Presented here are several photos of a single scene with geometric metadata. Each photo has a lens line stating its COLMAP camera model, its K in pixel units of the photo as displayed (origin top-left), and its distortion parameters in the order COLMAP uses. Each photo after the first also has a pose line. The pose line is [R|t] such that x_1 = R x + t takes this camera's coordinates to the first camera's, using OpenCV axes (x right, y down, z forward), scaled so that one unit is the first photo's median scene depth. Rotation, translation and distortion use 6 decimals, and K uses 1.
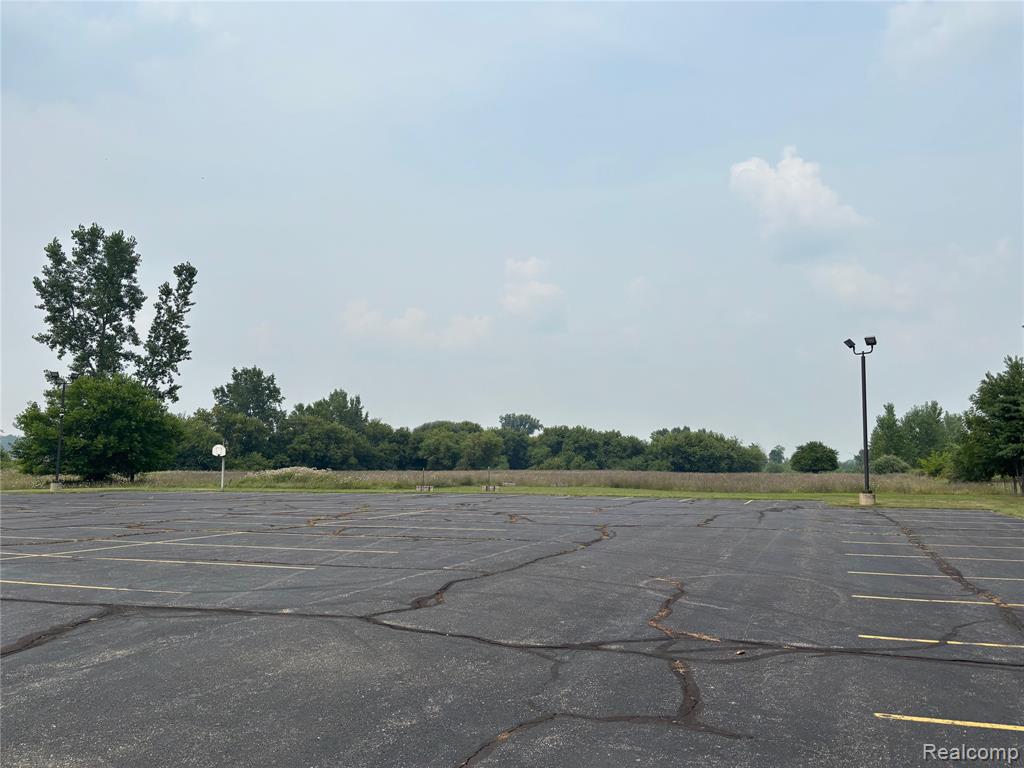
lens RADIAL K [[775.6, 0, 507.8], [0, 775.6, 369.0], [0, 0, 1]] dist [0.082148, -0.103830]
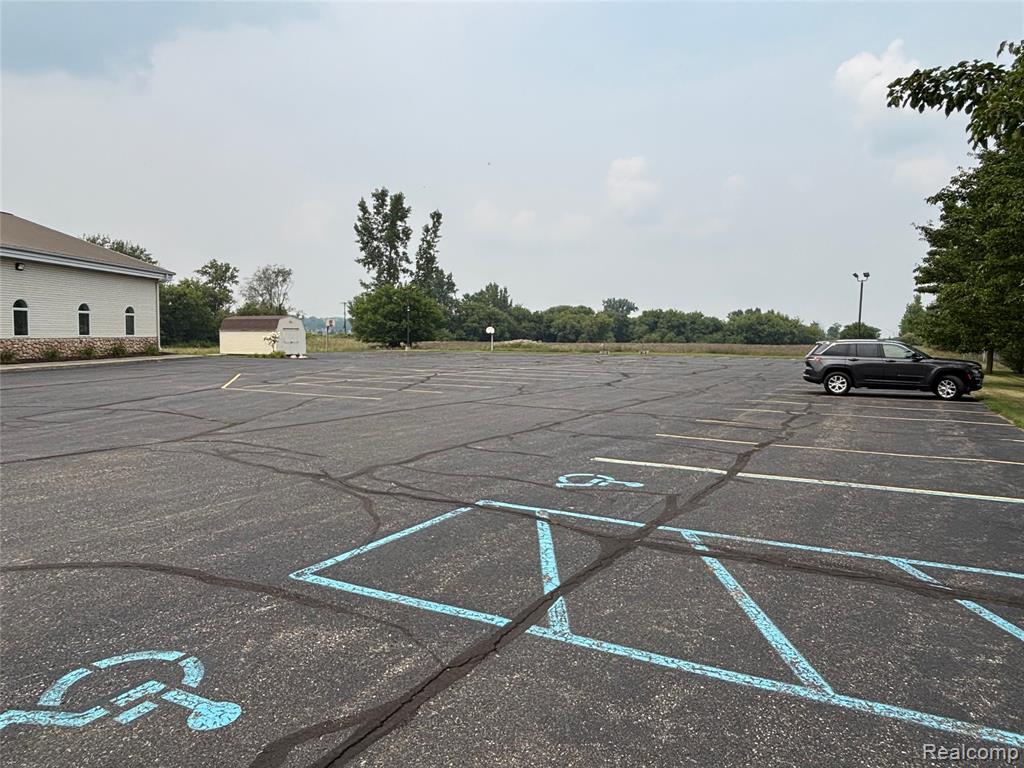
lens RADIAL K [[663.5, 0, 512.0], [0, 663.5, 384.0], [0, 0, 1]] dist [0.043404, 0.000153]
pose [[0.992222, 0.014425, -0.123641, -0.087080], [0.009328, 0.981855, 0.189406, -0.044118], [0.124129, -0.189086, 0.974083, -0.352566]]
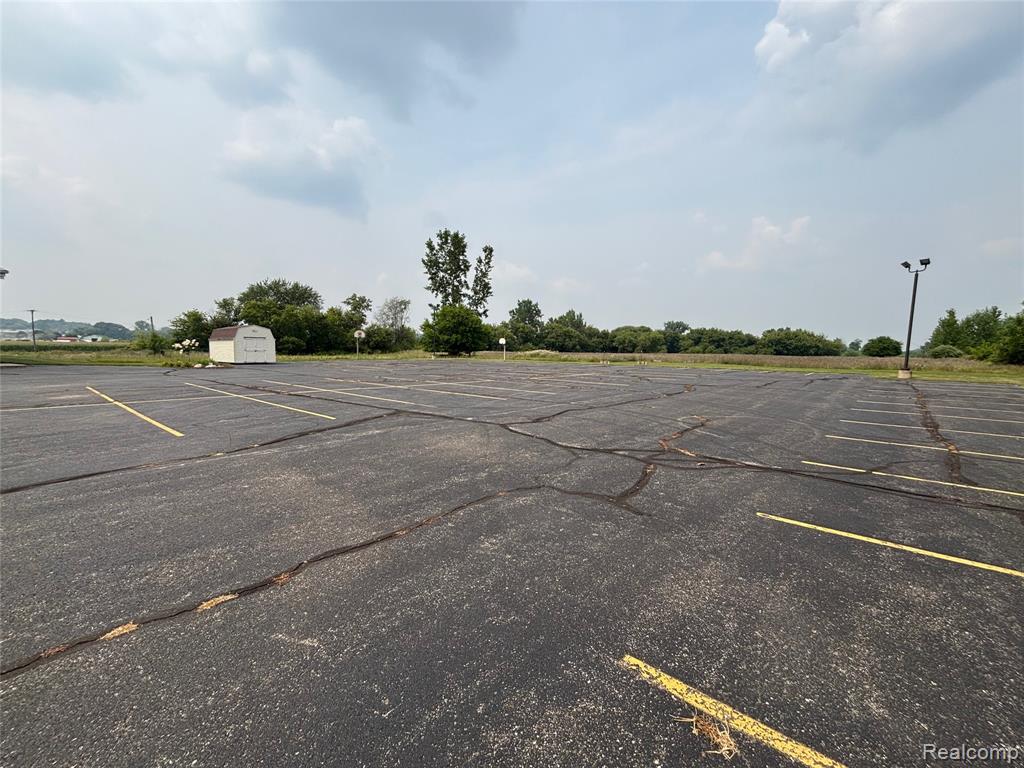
lens RADIAL K [[412.5, 0, 512.0], [0, 412.5, 384.0], [0, 0, 1]] dist [0.002826, 0.000012]
pose [[0.933737, 0.038192, -0.355918, 0.023763], [0.034971, 0.979803, 0.196882, 0.002958], [0.356249, -0.196283, 0.913543, 0.014628]]
